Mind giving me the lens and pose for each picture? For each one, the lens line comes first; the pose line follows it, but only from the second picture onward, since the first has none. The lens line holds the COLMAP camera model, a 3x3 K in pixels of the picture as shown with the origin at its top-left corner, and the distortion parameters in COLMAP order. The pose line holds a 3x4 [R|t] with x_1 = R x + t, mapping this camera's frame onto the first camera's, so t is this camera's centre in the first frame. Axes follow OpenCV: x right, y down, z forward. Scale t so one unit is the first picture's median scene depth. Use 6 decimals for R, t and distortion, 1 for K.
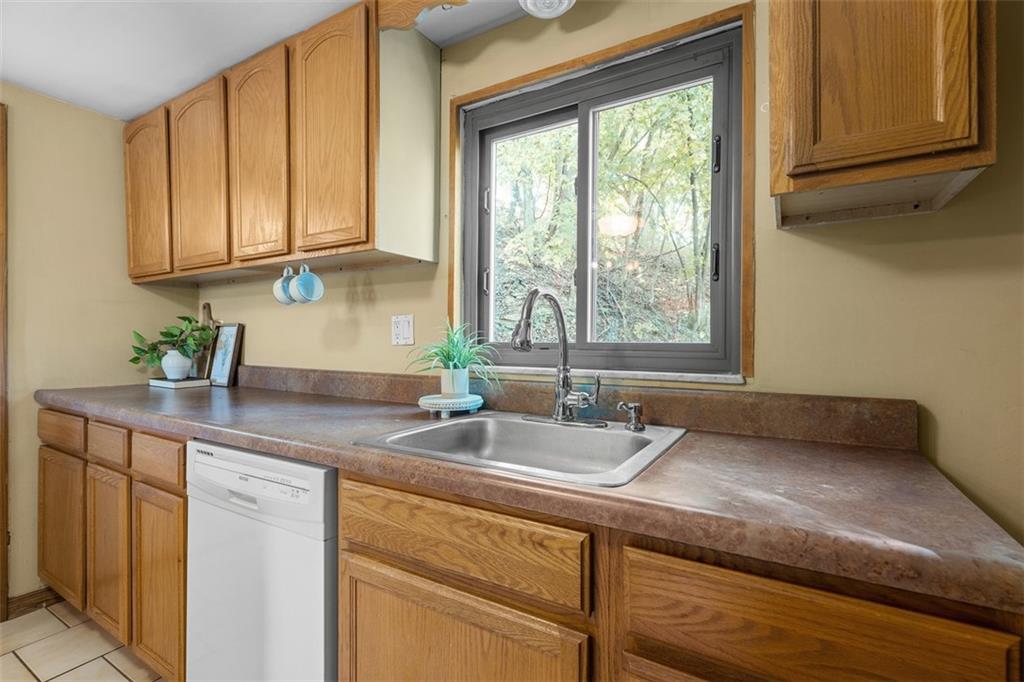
lens RADIAL K [[468.4, 0, 515.3], [0, 468.4, 343.0], [0, 0, 1]] dist [0.001944, 0.000673]
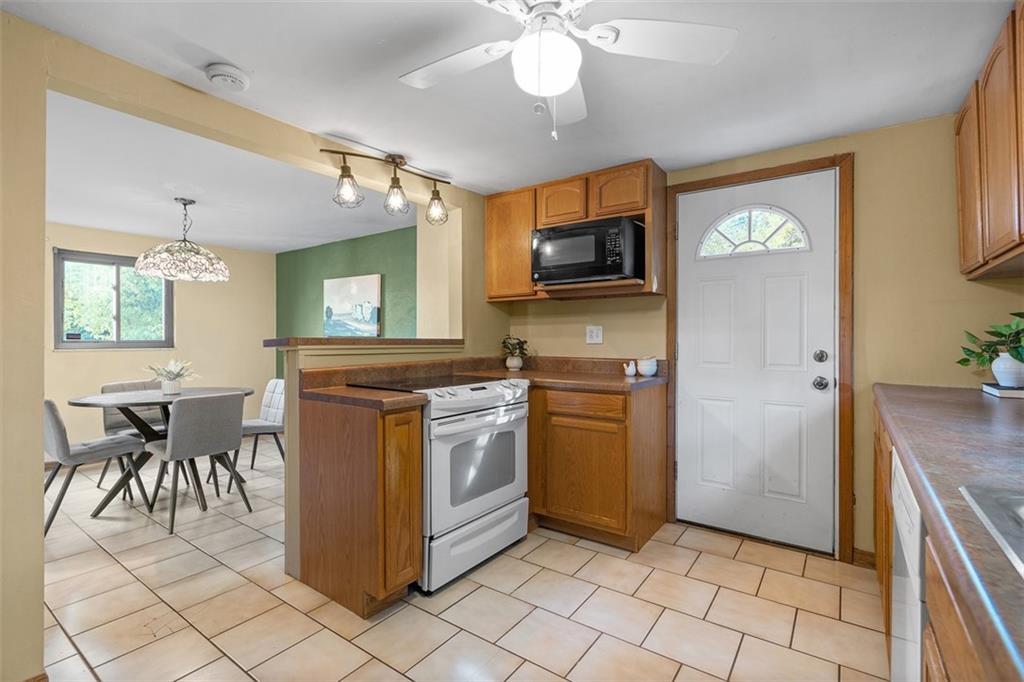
lens RADIAL K [[463.2, 0, 516.5], [0, 463.2, 339.7], [0, 0, 1]] dist [-0.000726, -0.000097]
pose [[-0.077320, 0.001836, -0.997005, 0.273192], [-0.007387, 0.999970, 0.002415, -0.005420], [0.996979, 0.007552, -0.077304, 0.257093]]
